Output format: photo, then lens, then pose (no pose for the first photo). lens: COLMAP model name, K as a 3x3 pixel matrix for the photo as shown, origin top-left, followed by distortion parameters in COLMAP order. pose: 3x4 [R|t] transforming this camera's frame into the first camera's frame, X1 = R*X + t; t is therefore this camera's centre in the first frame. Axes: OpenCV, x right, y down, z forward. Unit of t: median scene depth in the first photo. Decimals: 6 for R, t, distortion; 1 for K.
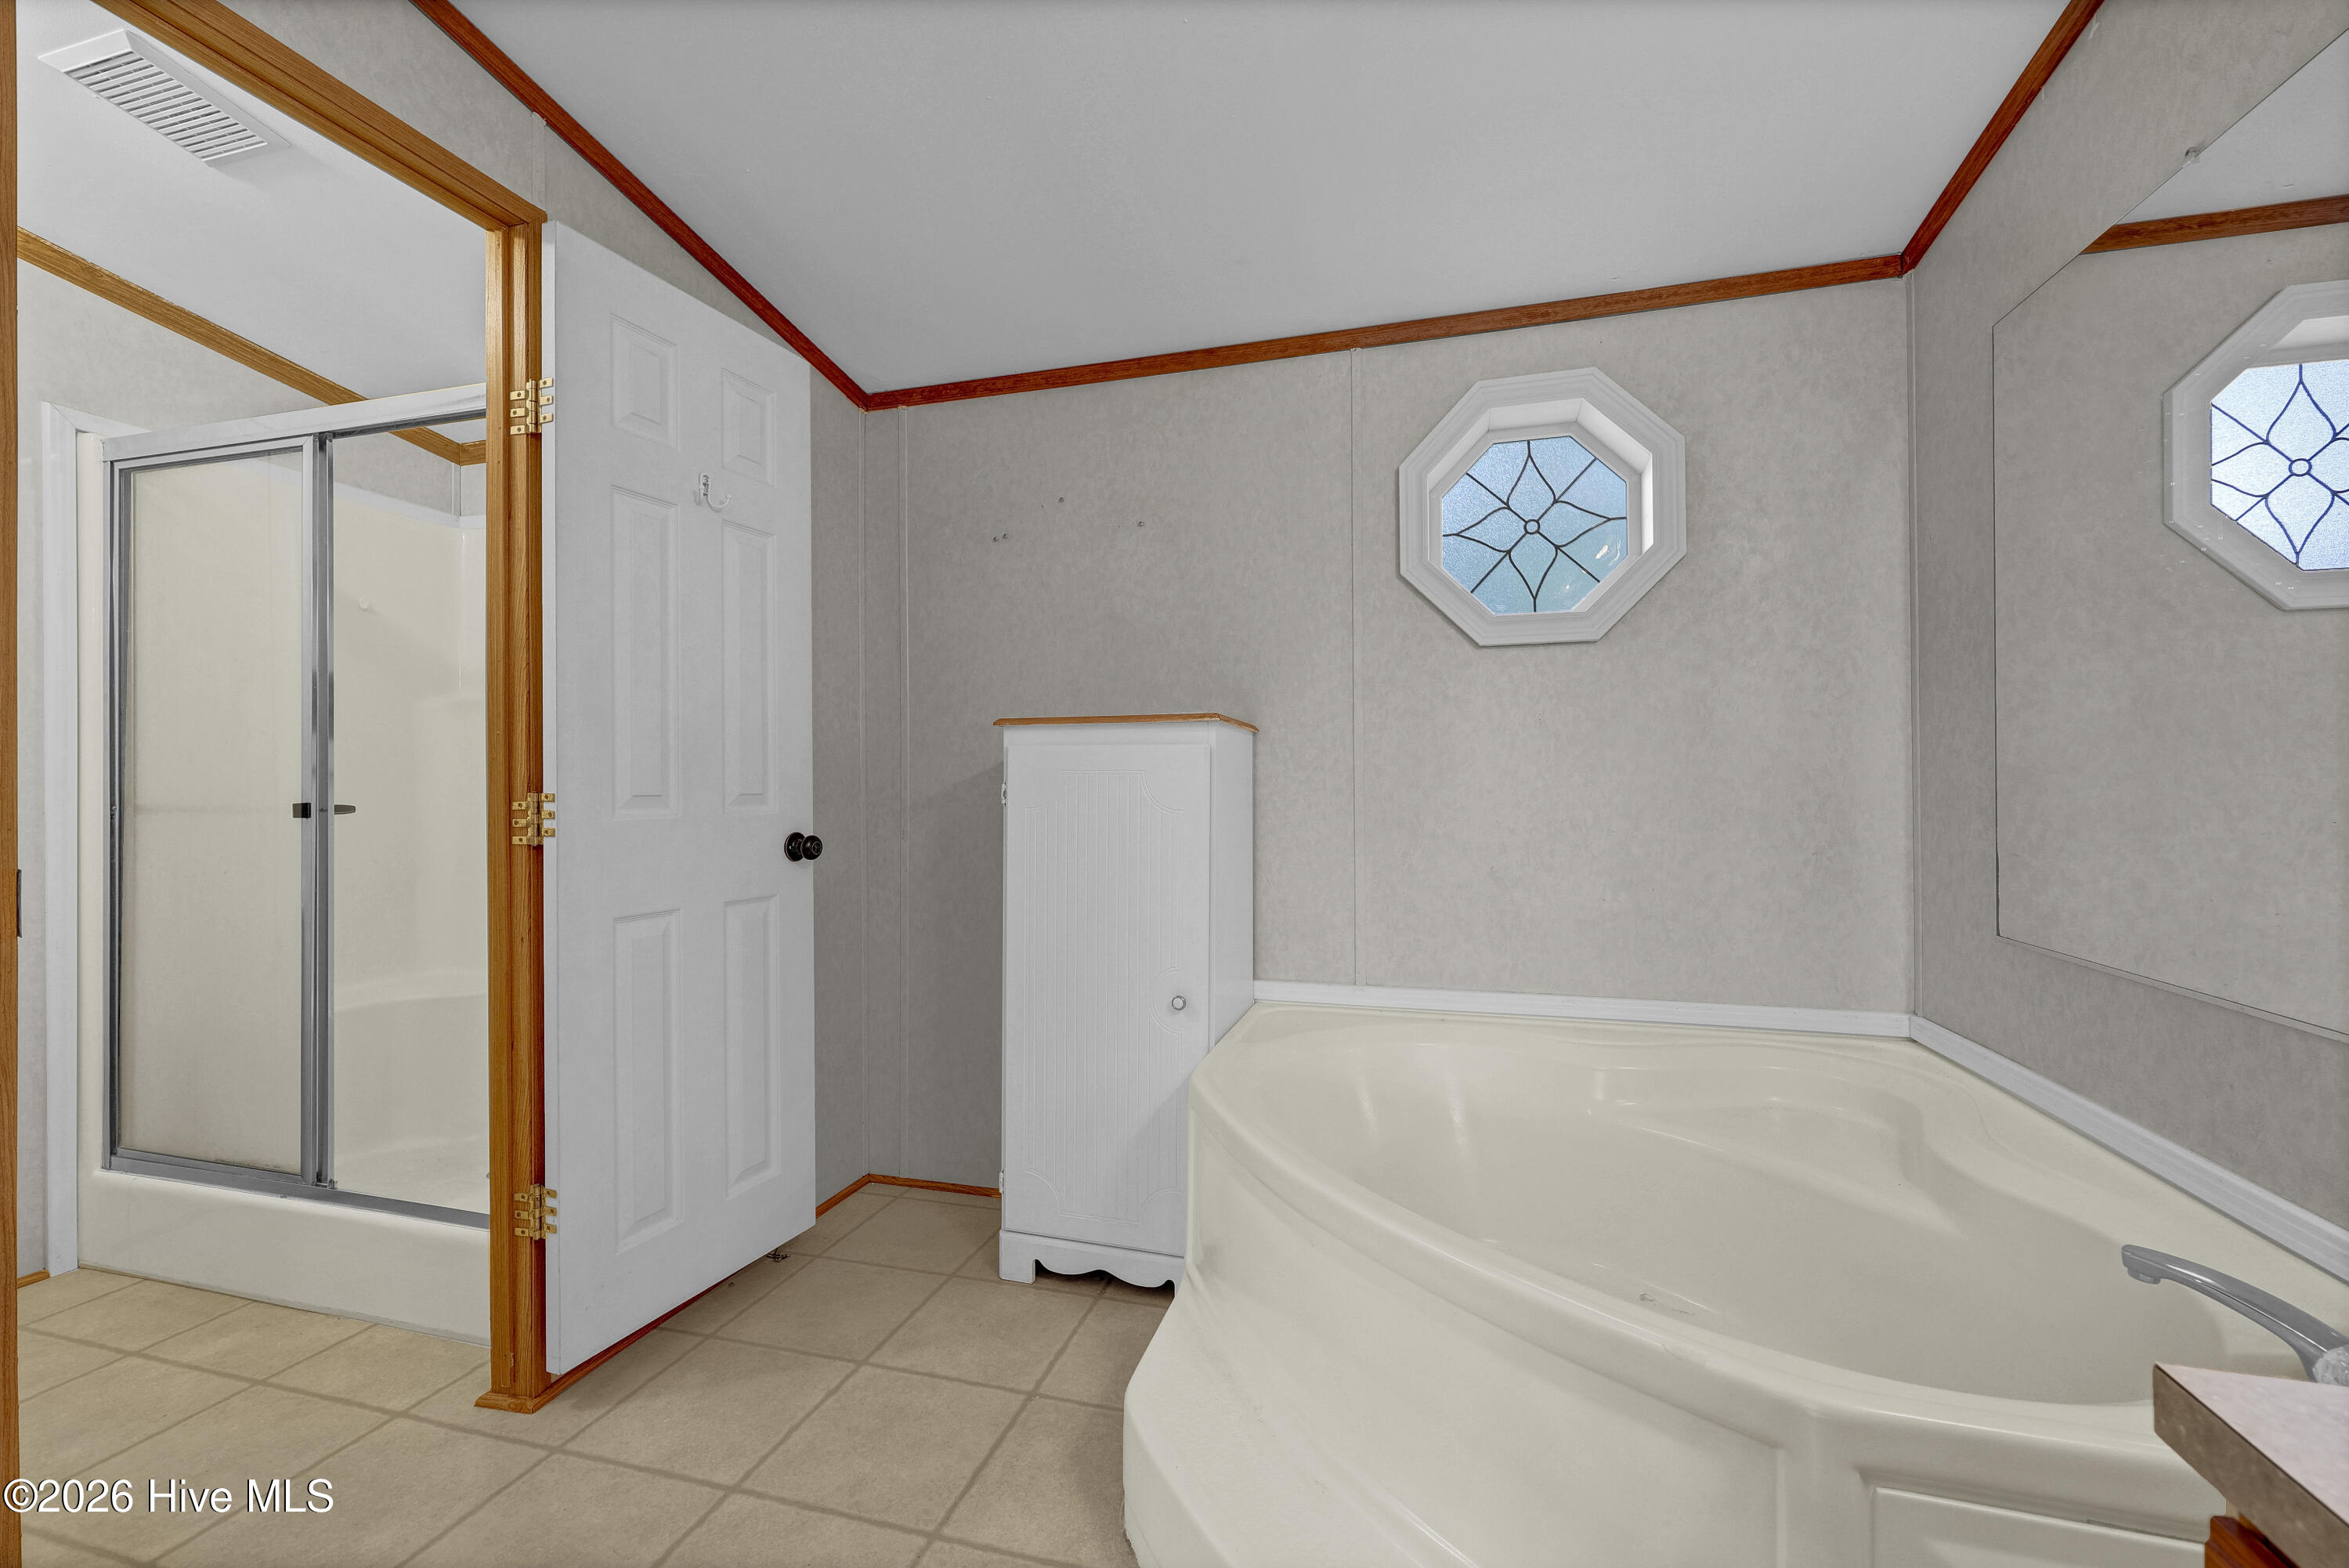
lens RADIAL K [[964.5, 0, 1178.8], [0, 964.5, 787.4], [0, 0, 1]] dist [-0.002116, 0.000113]
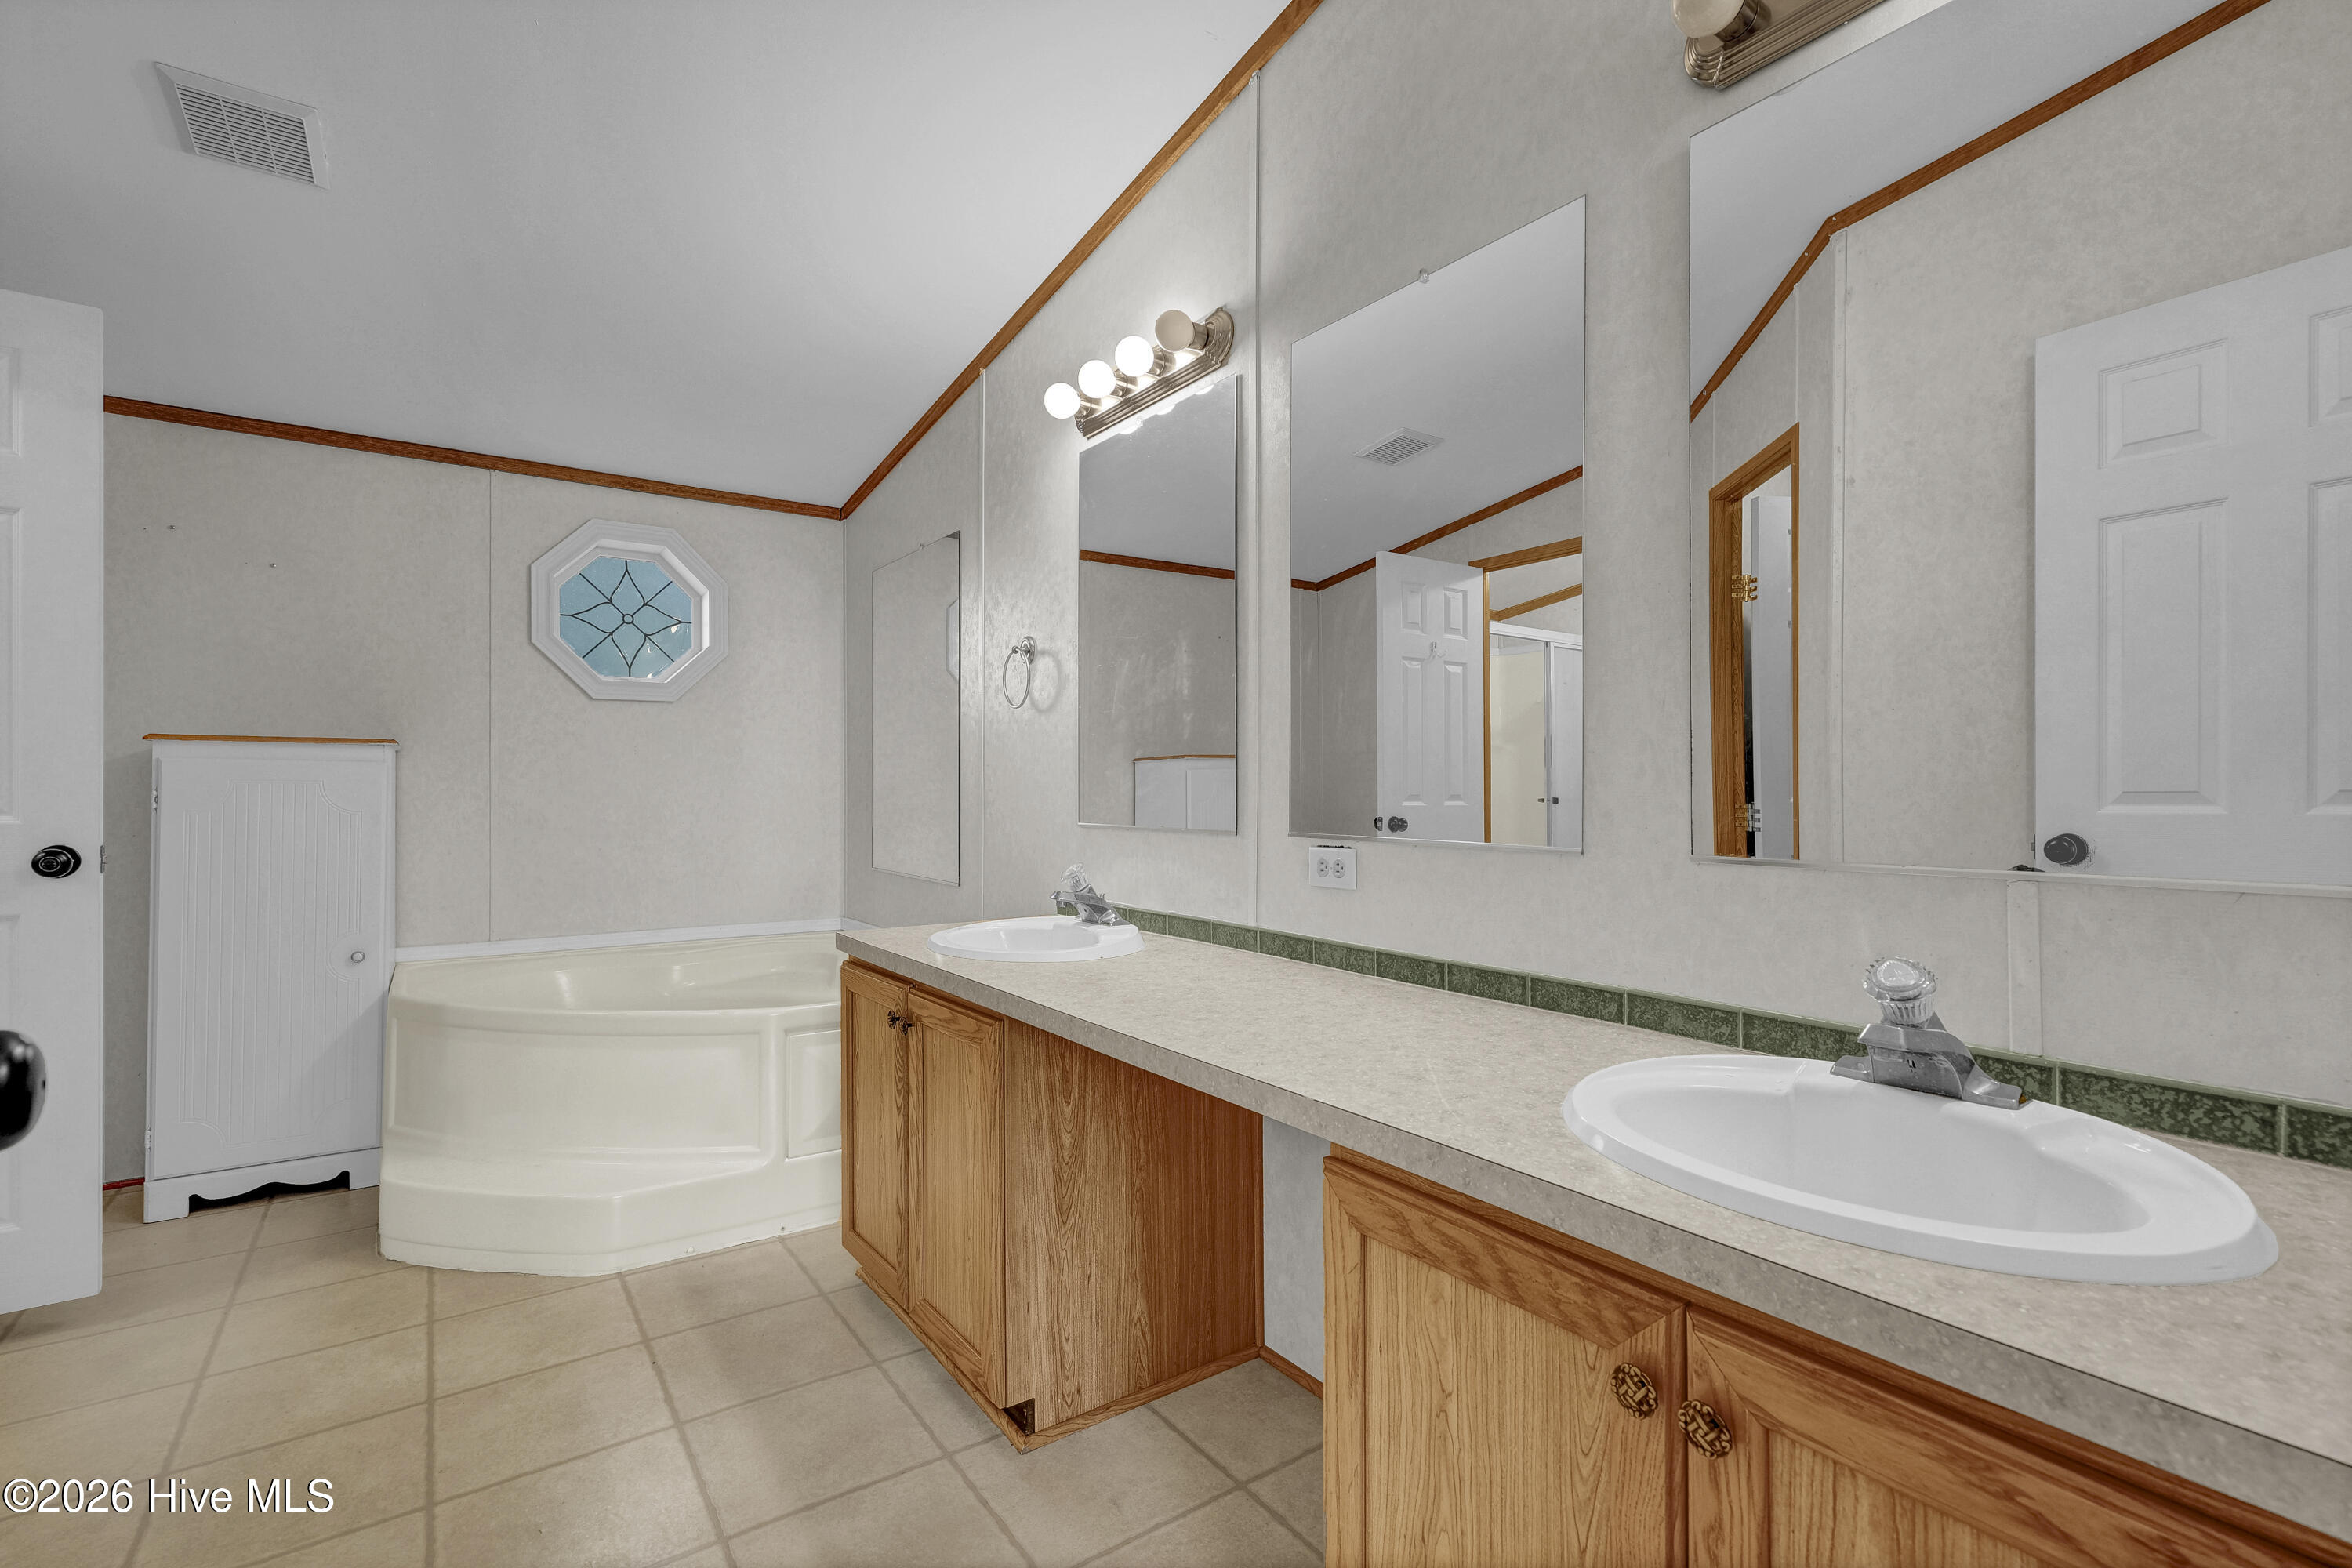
lens RADIAL K [[1048.9, 0, 1176.0], [0, 1048.9, 784.0], [0, 0, 1]] dist [0.001713, 0.000387]
pose [[0.628416, 0.010737, 0.777803, -0.370907], [-0.001911, 0.999923, -0.012259, 0.001524], [-0.777875, 0.006217, 0.628388, -0.693908]]
